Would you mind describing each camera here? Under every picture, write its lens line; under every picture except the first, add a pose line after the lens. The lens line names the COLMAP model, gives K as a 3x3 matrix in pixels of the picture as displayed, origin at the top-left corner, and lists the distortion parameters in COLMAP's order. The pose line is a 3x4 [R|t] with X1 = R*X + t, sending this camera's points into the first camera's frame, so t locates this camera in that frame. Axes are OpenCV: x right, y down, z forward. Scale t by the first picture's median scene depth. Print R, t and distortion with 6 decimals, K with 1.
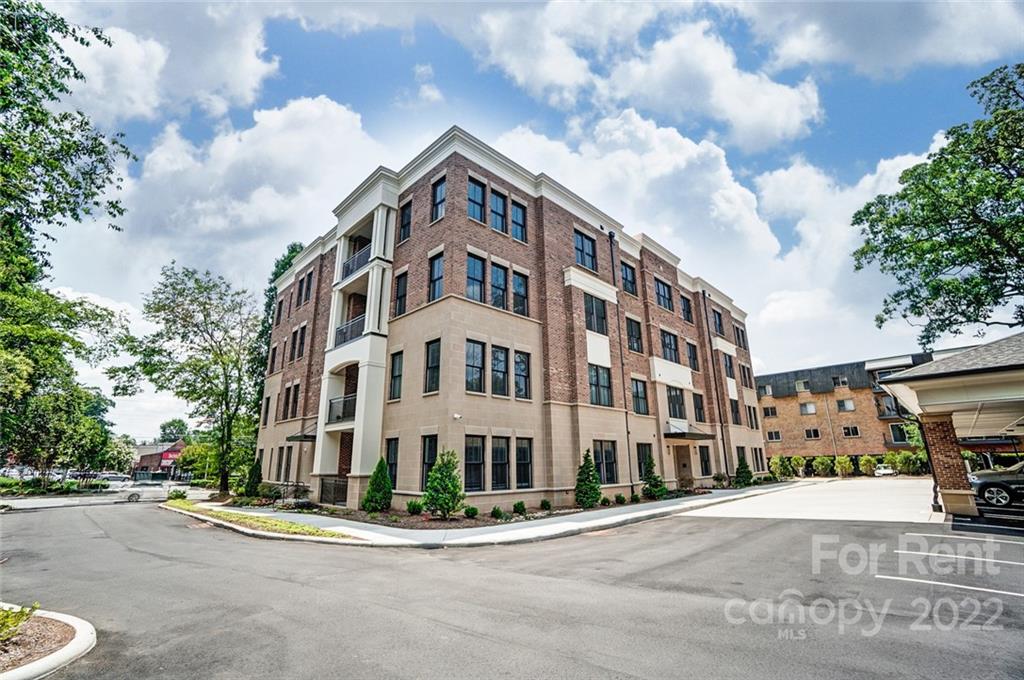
lens RADIAL K [[448.1, 0, 509.9], [0, 448.1, 353.4], [0, 0, 1]] dist [-0.064051, -0.000016]
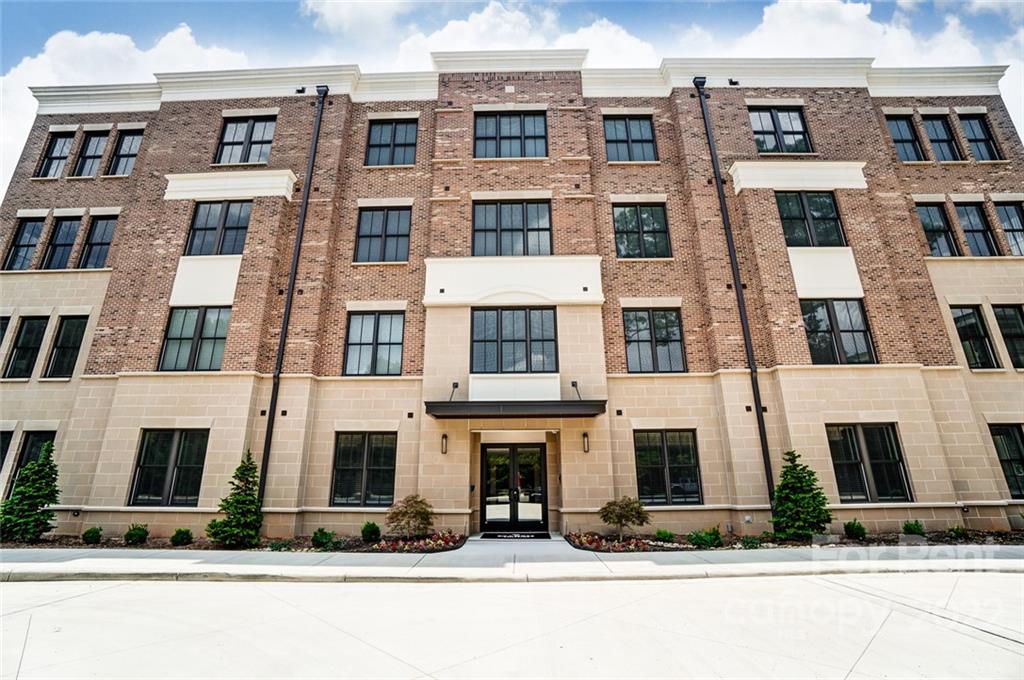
lens RADIAL K [[456.7, 0, 510.3], [0, 456.7, 341.4], [0, 0, 1]] dist [-0.062737, 0.022016]
pose [[0.702472, -0.195392, -0.684365, 0.305979], [0.174921, 0.979481, -0.100101, 0.070806], [0.689881, -0.049391, 0.722236, 0.289455]]
